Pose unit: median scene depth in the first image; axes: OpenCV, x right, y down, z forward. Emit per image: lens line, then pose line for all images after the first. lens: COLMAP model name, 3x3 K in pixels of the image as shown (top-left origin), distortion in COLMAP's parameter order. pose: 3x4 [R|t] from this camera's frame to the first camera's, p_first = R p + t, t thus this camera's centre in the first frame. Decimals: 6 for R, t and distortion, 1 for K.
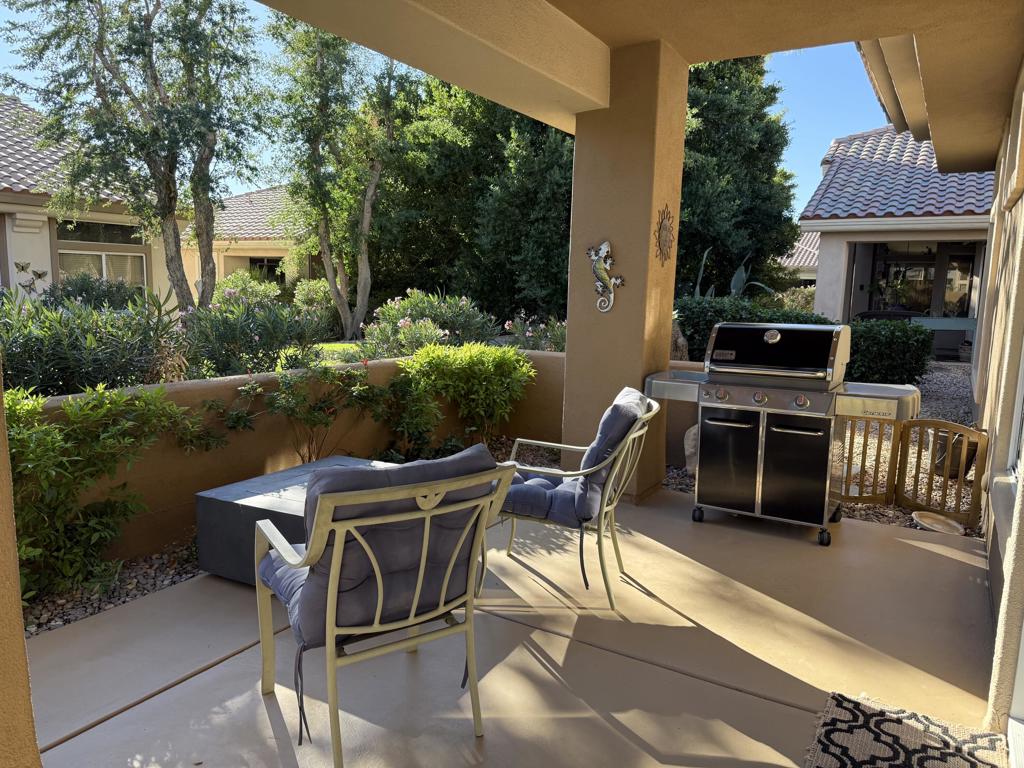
lens RADIAL K [[729.2, 0, 512.0], [0, 729.2, 384.0], [0, 0, 1]] dist [0.114521, -0.132675]
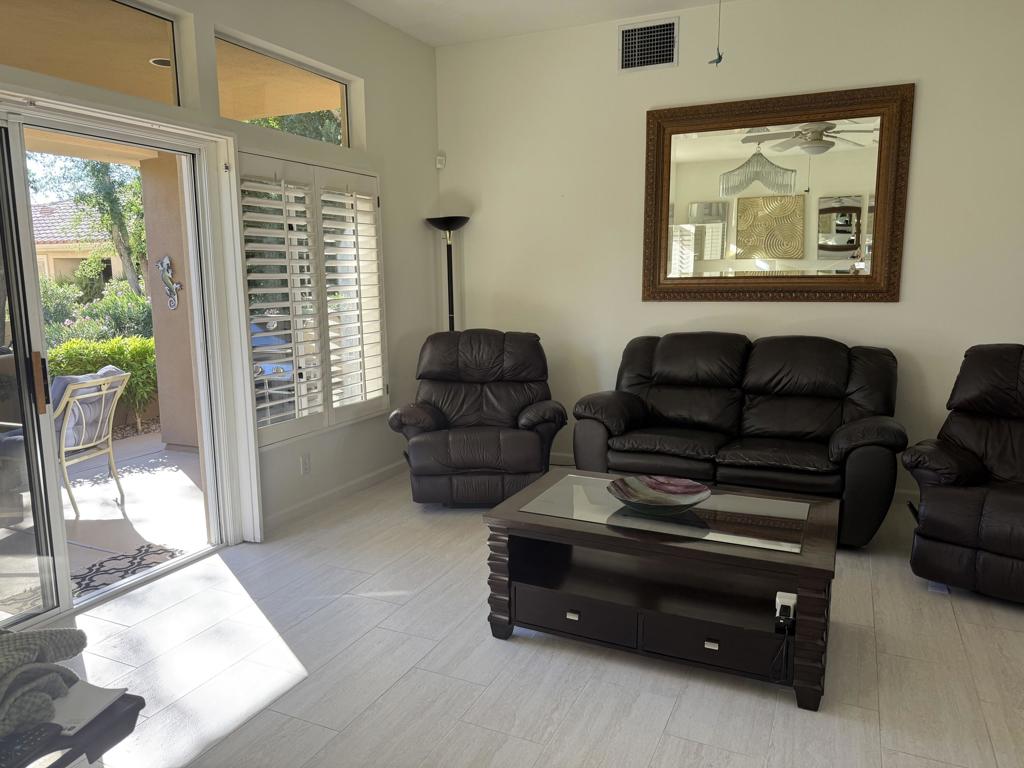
lens RADIAL K [[729.2, 0, 512.0], [0, 729.2, 384.0], [0, 0, 1]] dist [0.114521, -0.132675]
pose [[0.994138, -0.045425, 0.098109, 1.100254], [0.043939, 0.998885, 0.017246, 0.071114], [-0.098783, -0.012834, 0.995026, -0.712857]]
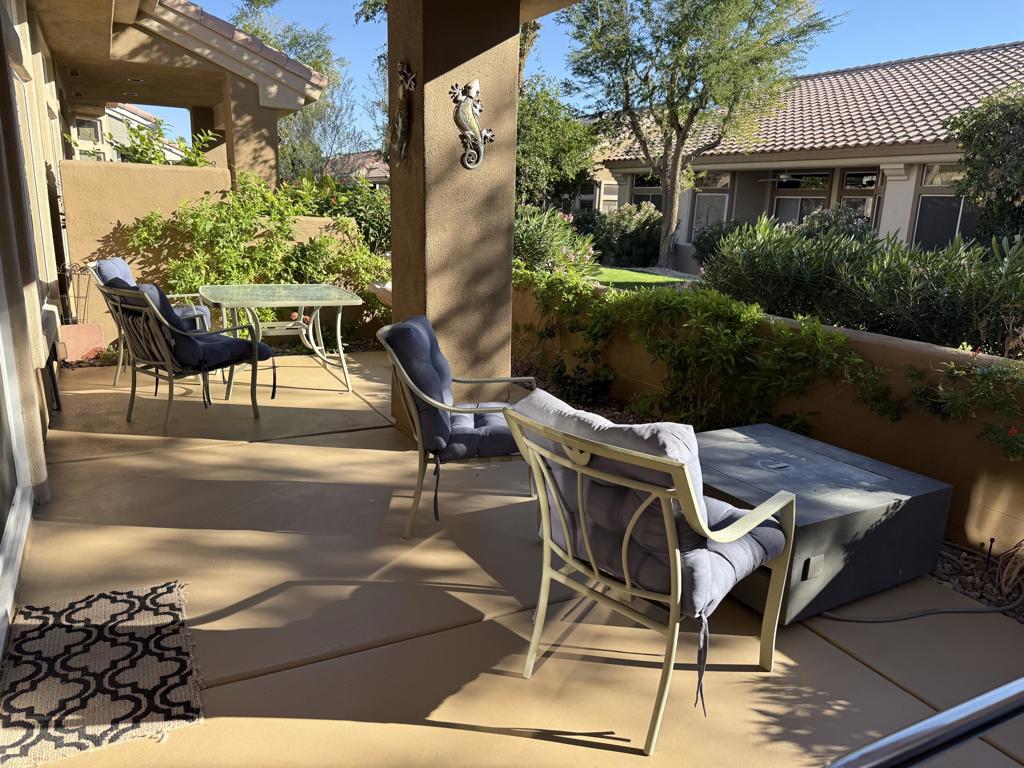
lens RADIAL K [[729.2, 0, 512.0], [0, 729.2, 384.0], [0, 0, 1]] dist [0.114521, -0.132675]
pose [[-0.513973, 0.161955, -0.842379, 0.885390], [-0.157860, 0.947386, 0.278460, -0.197768], [0.843156, 0.276099, -0.461364, 1.572293]]
